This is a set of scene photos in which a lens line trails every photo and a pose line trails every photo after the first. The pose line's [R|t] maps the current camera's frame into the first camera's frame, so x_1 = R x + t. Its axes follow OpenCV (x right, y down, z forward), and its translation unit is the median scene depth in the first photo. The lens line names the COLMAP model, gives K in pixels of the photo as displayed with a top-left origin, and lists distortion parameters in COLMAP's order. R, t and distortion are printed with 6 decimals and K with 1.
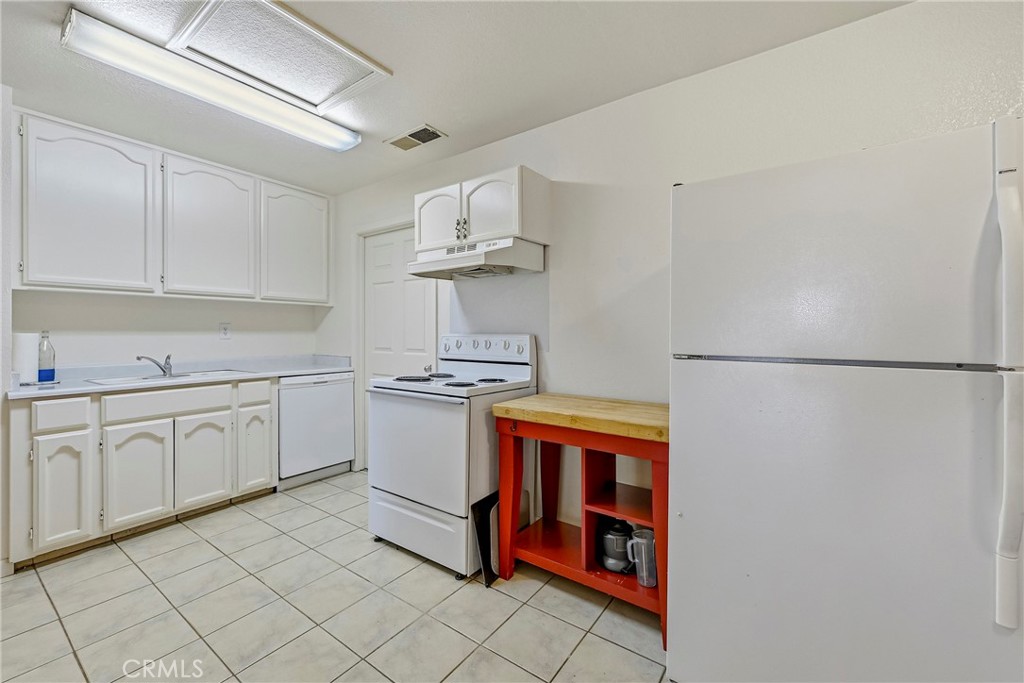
lens RADIAL K [[407.0, 0, 511.0], [0, 407.0, 332.7], [0, 0, 1]] dist [0.000119, -0.000029]
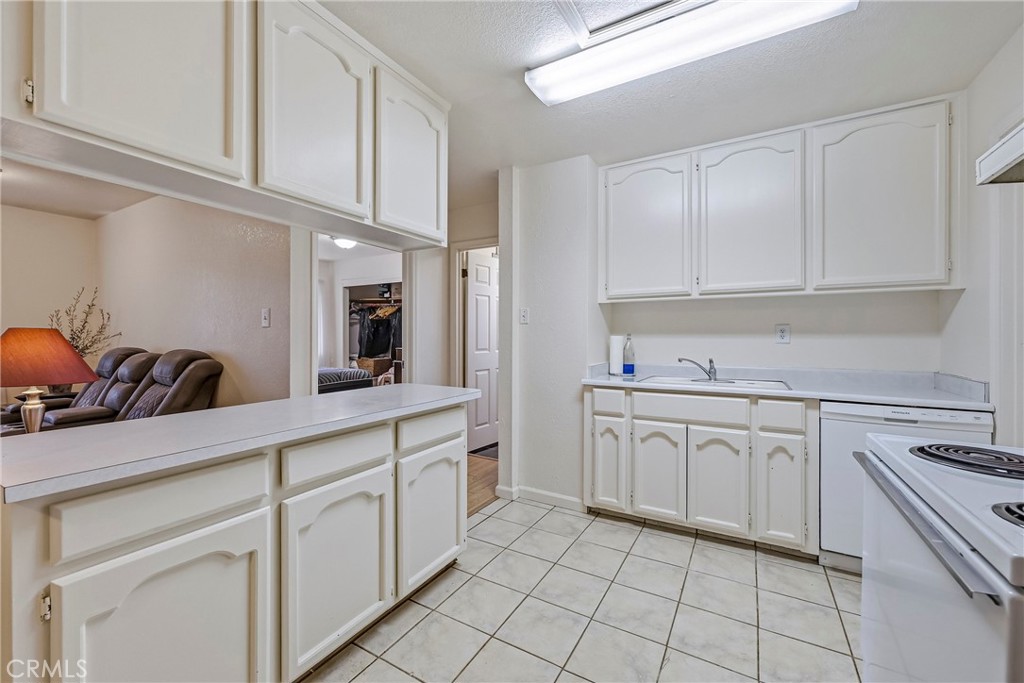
lens RADIAL K [[411.8, 0, 511.8], [0, 411.8, 335.3], [0, 0, 1]] dist [0.000080, 0.000131]
pose [[0.092196, 0.001319, -0.995740, 0.090623], [-0.001460, 0.999998, 0.001189, -0.000890], [0.995740, 0.001345, 0.092198, 0.480109]]
